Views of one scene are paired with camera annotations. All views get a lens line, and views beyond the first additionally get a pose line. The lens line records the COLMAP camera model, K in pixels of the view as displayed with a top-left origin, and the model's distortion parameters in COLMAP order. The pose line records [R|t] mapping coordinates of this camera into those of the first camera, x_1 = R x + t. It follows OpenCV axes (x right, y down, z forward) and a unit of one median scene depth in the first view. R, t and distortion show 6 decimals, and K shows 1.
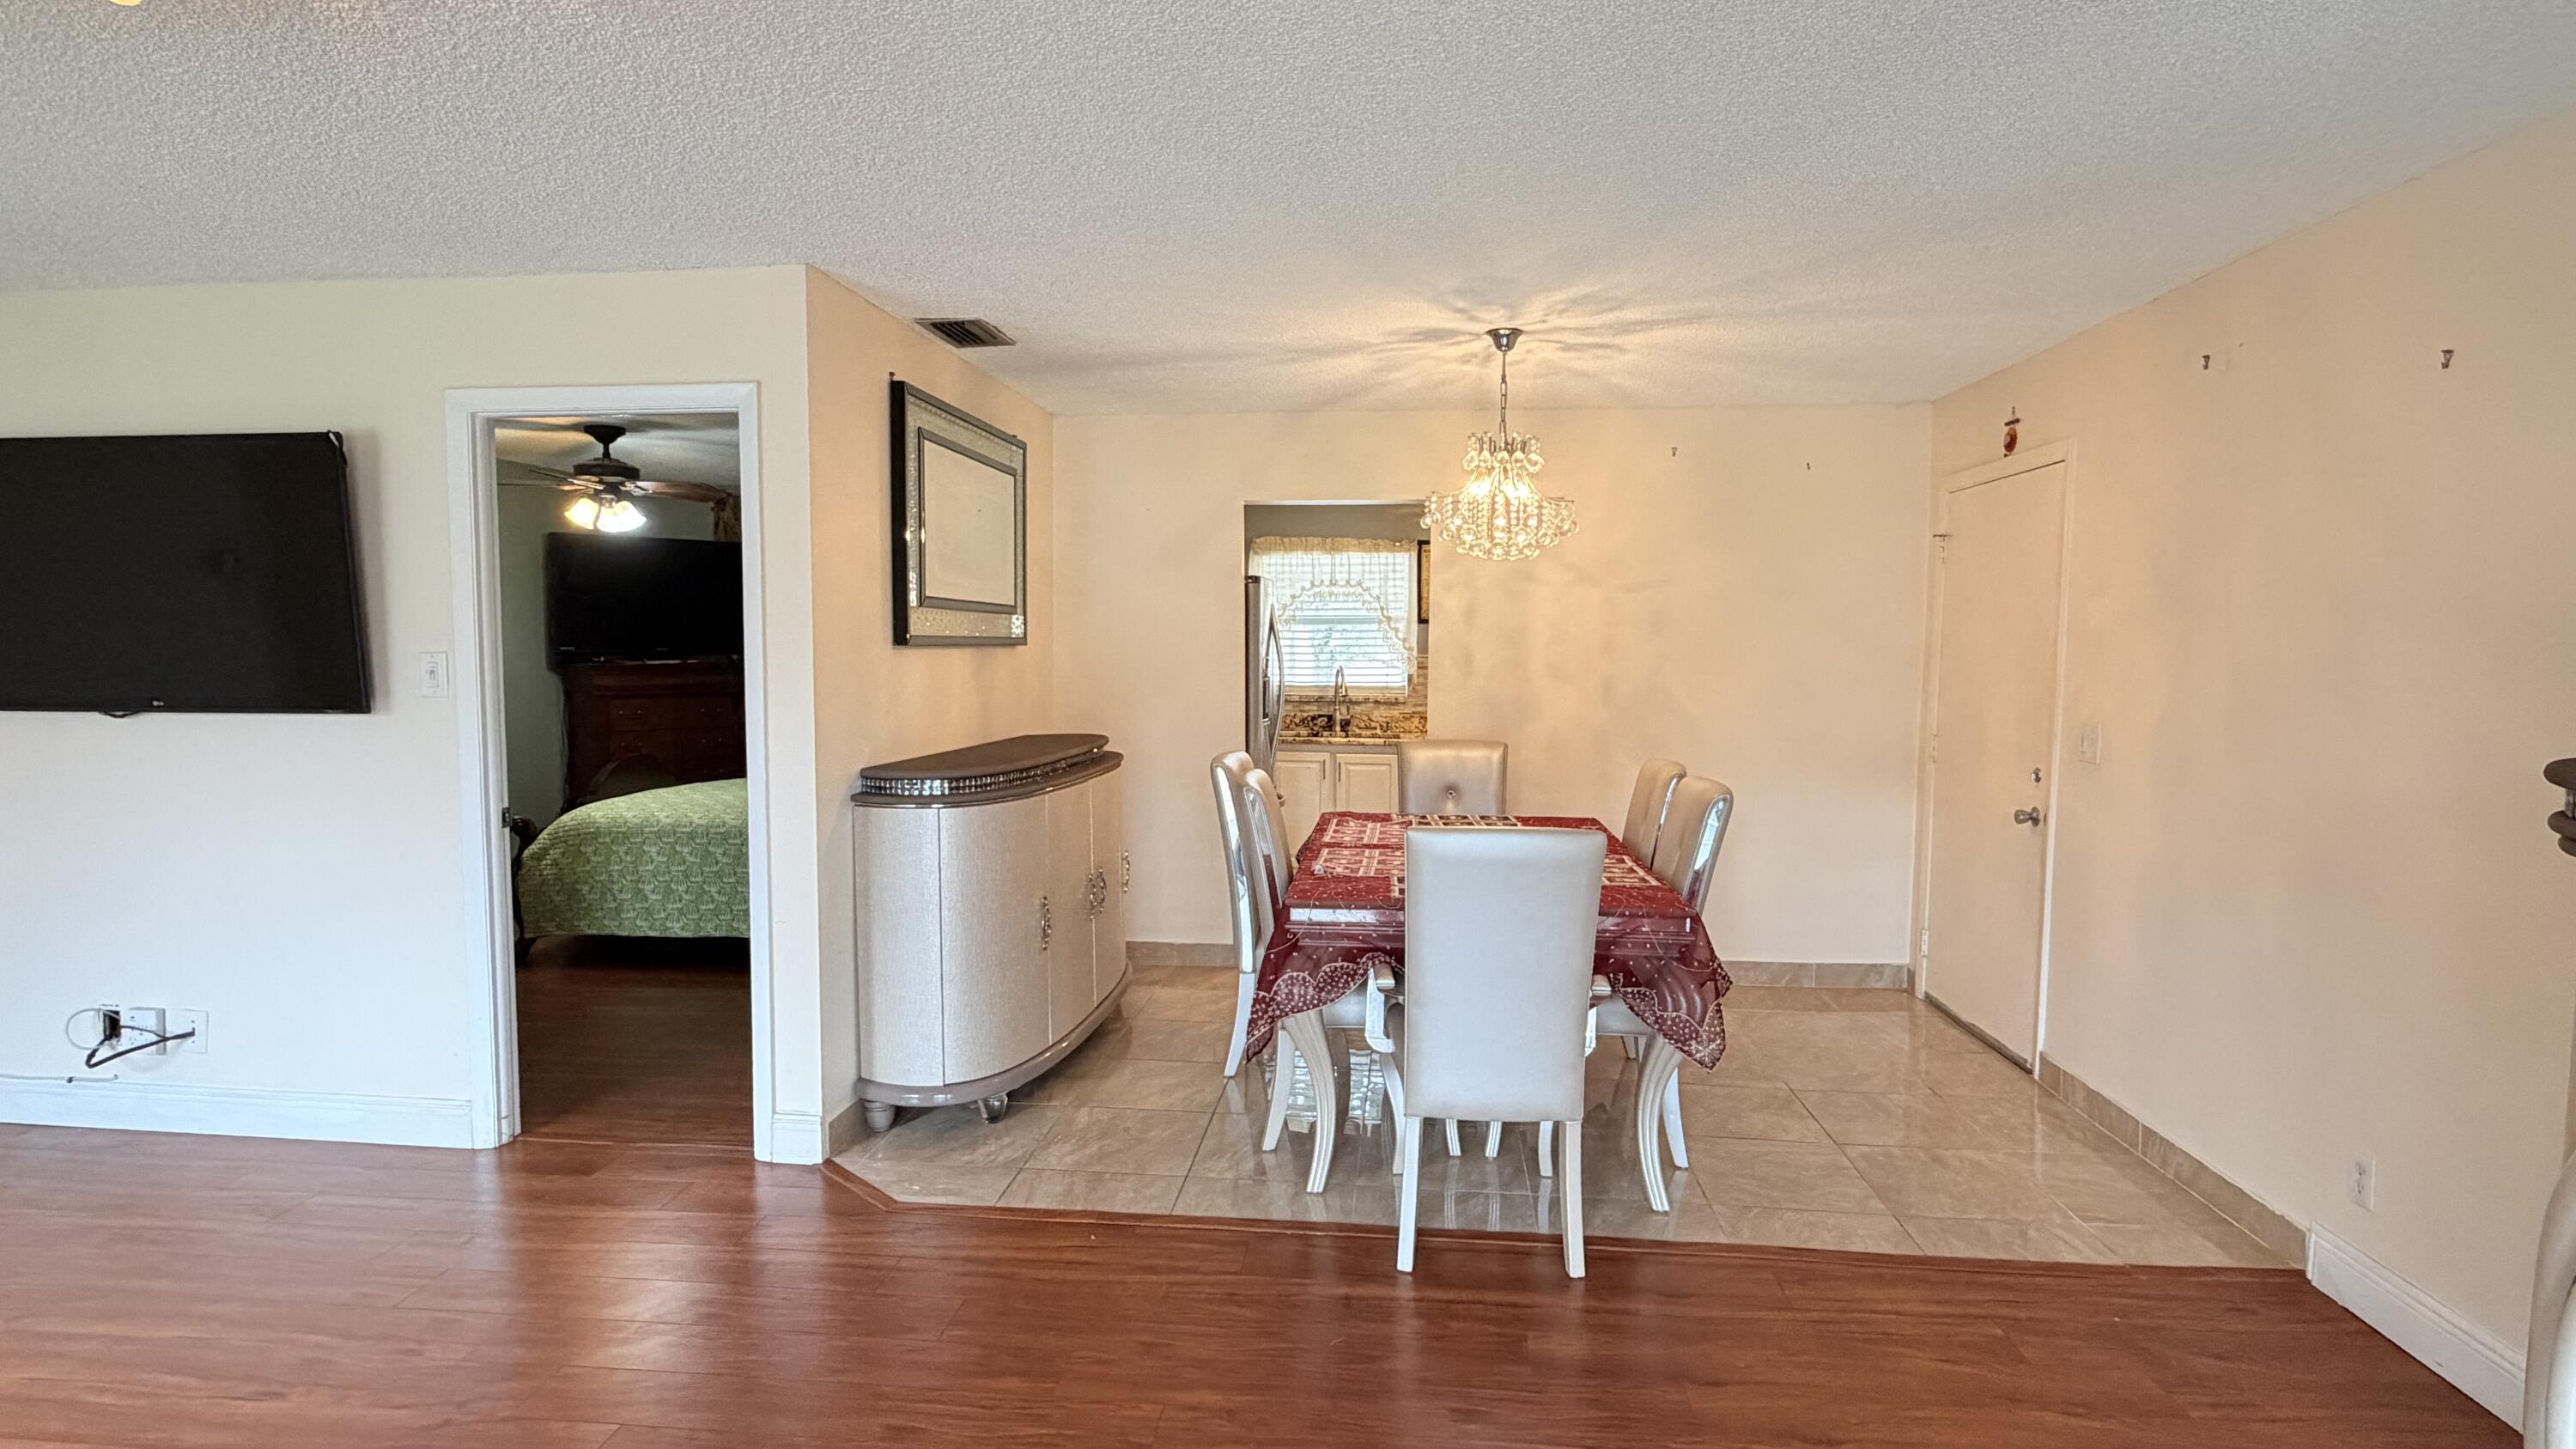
lens RADIAL K [[1277.0, 0, 1285.6], [0, 1277.0, 738.5], [0, 0, 1]] dist [0.000971, 0.000118]
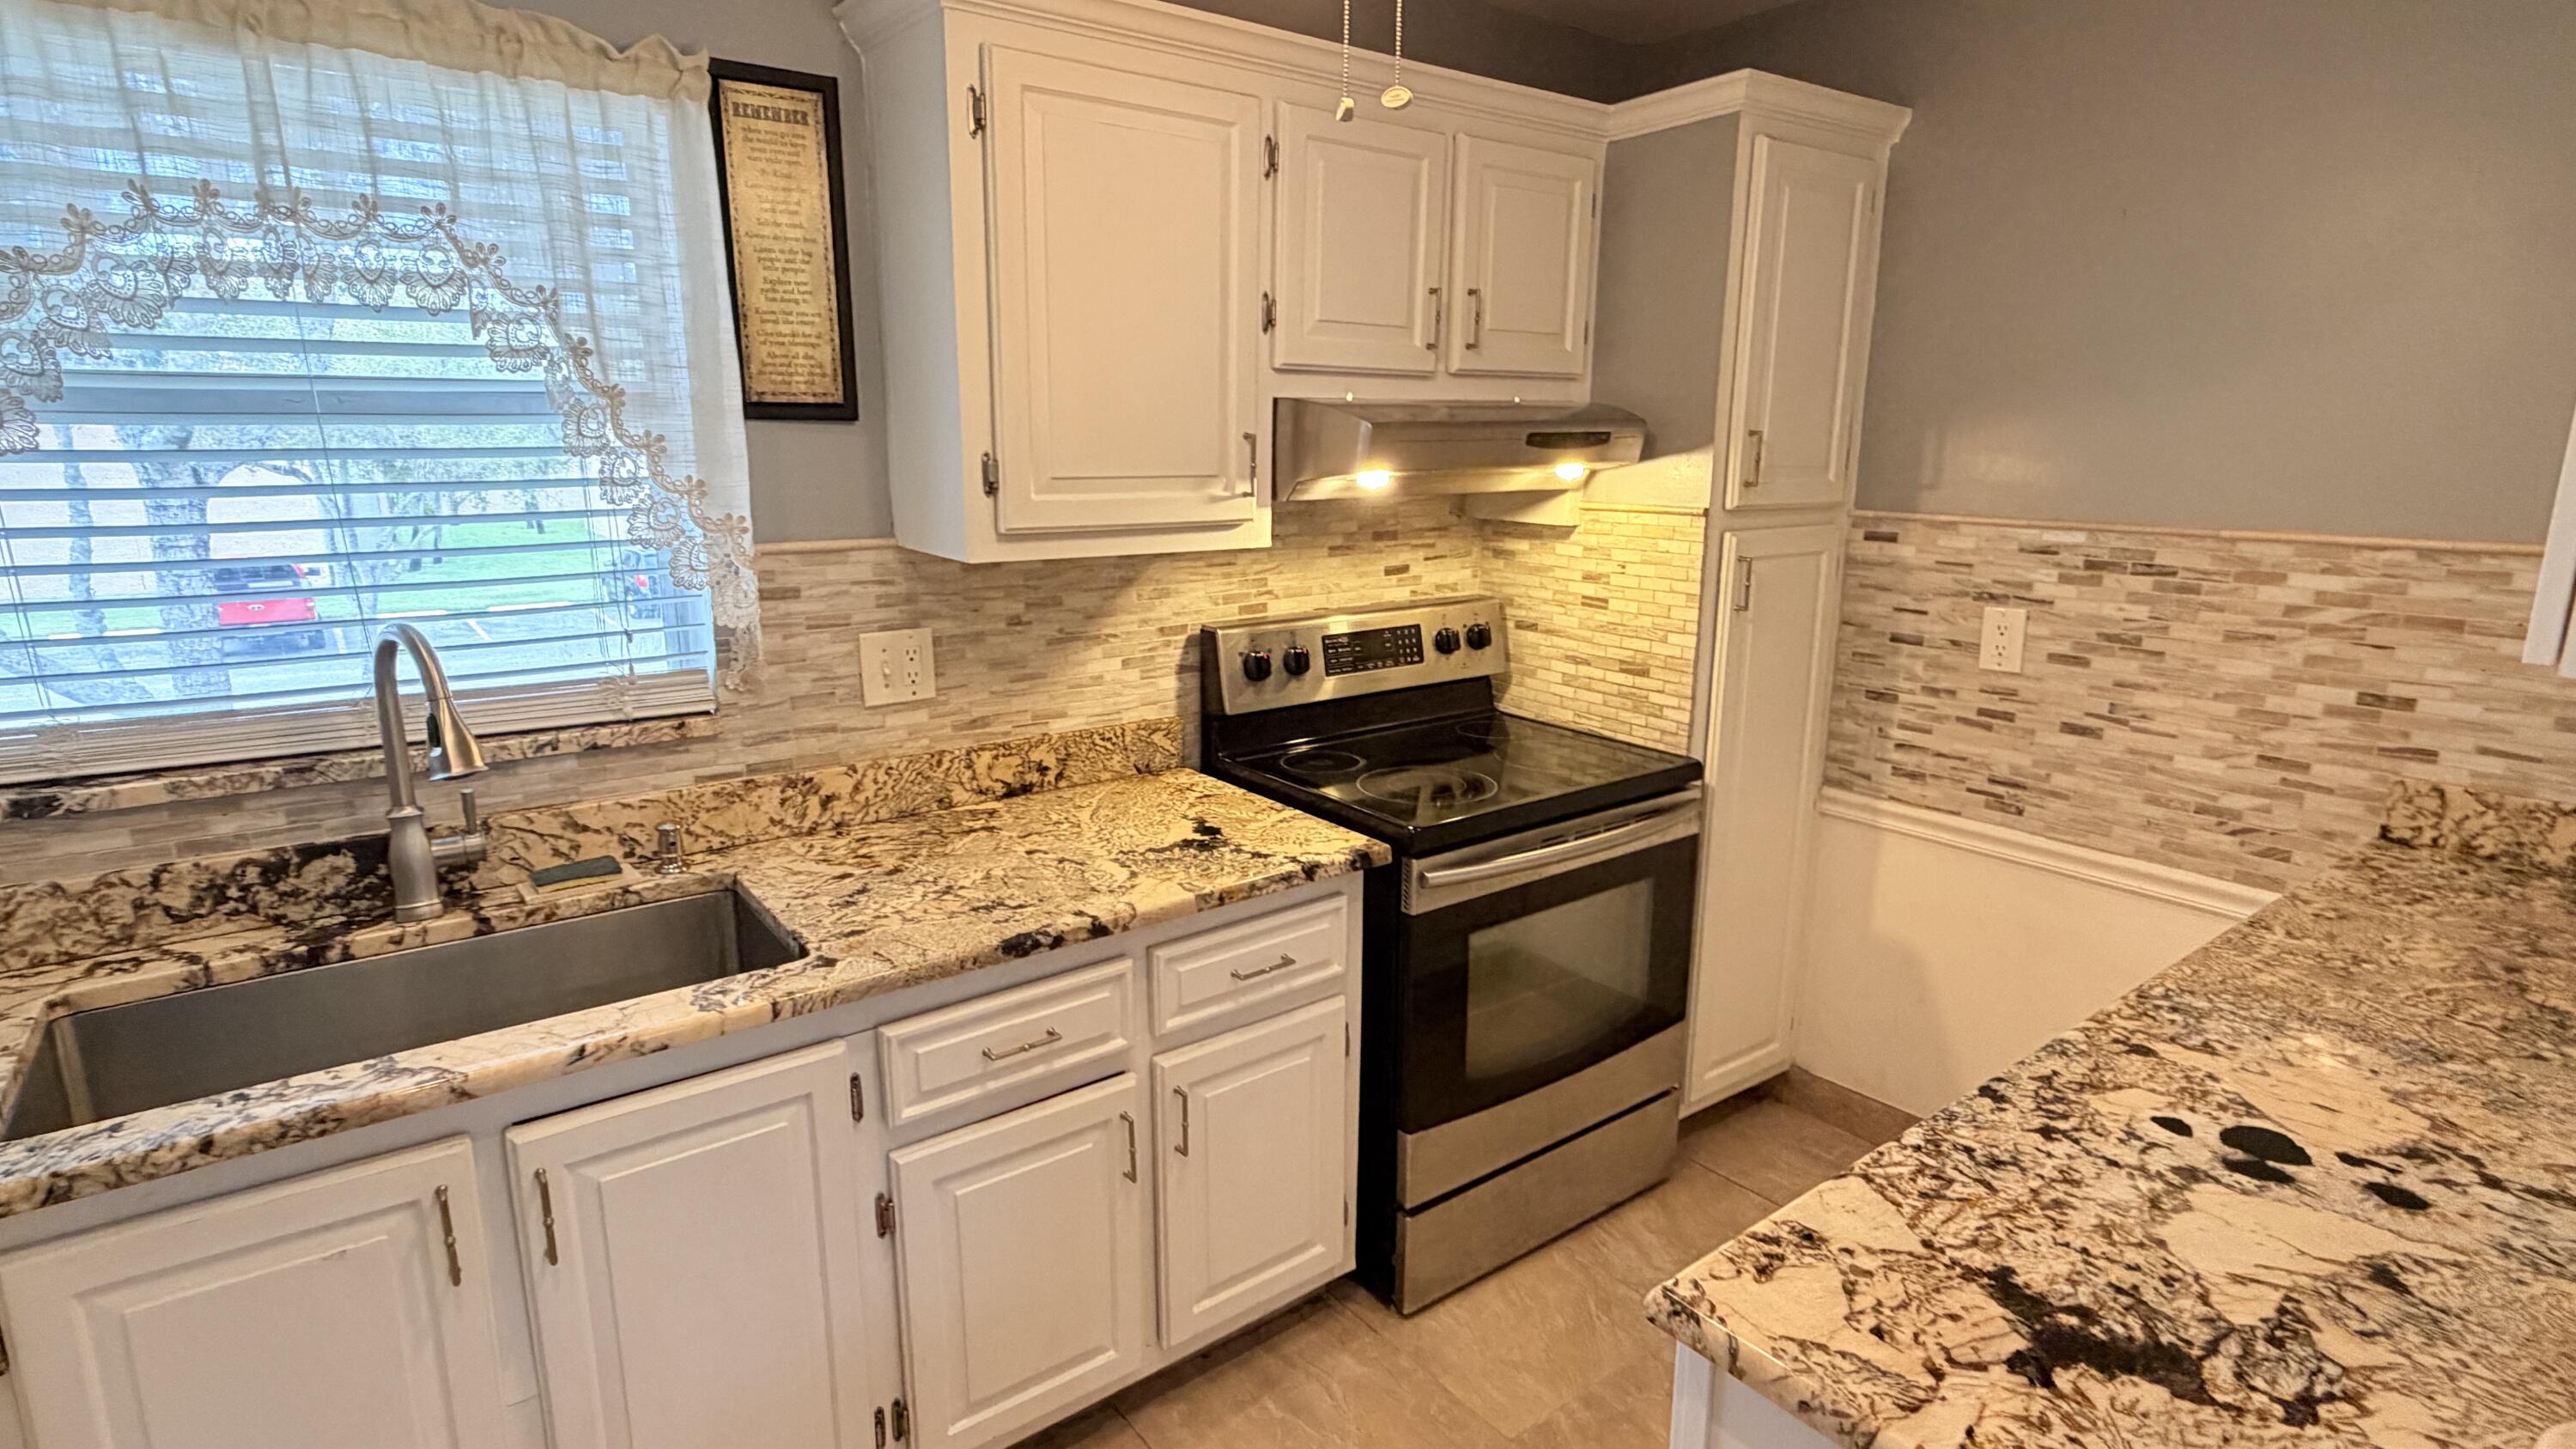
lens RADIAL K [[1277.0, 0, 1281.3], [0, 1277.0, 725.5], [0, 0, 1]] dist [0.000971, 0.000118]
pose [[0.733187, -0.154564, 0.662229, 0.014502], [0.053243, 0.983885, 0.170689, -0.136847], [-0.677939, -0.089888, 0.729601, 1.490022]]
